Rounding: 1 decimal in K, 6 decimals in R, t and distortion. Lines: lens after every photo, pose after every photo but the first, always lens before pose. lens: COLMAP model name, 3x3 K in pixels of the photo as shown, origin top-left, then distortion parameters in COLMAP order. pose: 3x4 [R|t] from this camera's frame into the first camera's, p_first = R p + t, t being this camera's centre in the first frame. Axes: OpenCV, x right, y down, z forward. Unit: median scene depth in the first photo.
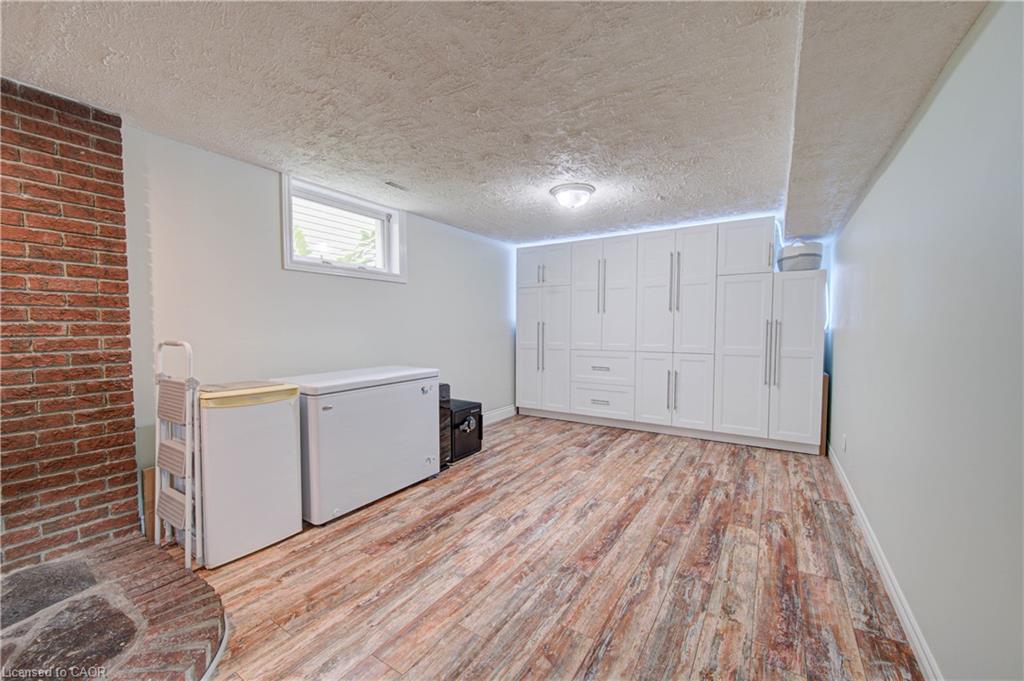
lens RADIAL K [[406.7, 0, 507.6], [0, 406.7, 341.2], [0, 0, 1]] dist [0.002657, -0.000646]
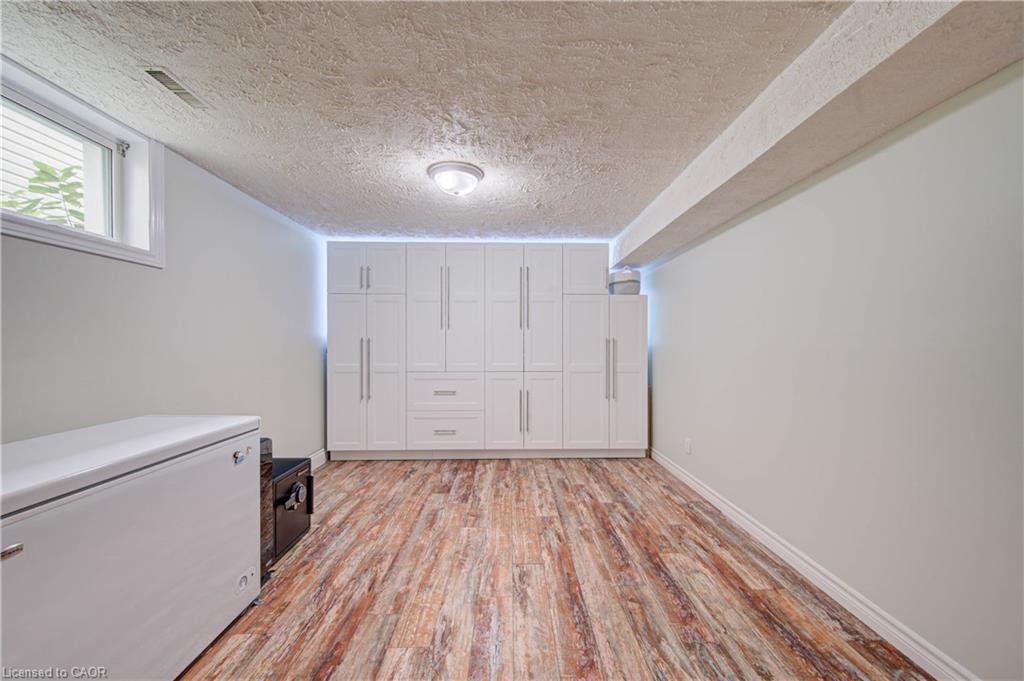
lens RADIAL K [[406.7, 0, 516.3], [0, 406.7, 343.7], [0, 0, 1]] dist [0.002657, -0.000646]
pose [[0.822126, 0.001031, 0.569305, -0.190178], [0.020018, 0.999328, -0.030718, -0.010293], [-0.568954, 0.036650, 0.821552, 0.284420]]
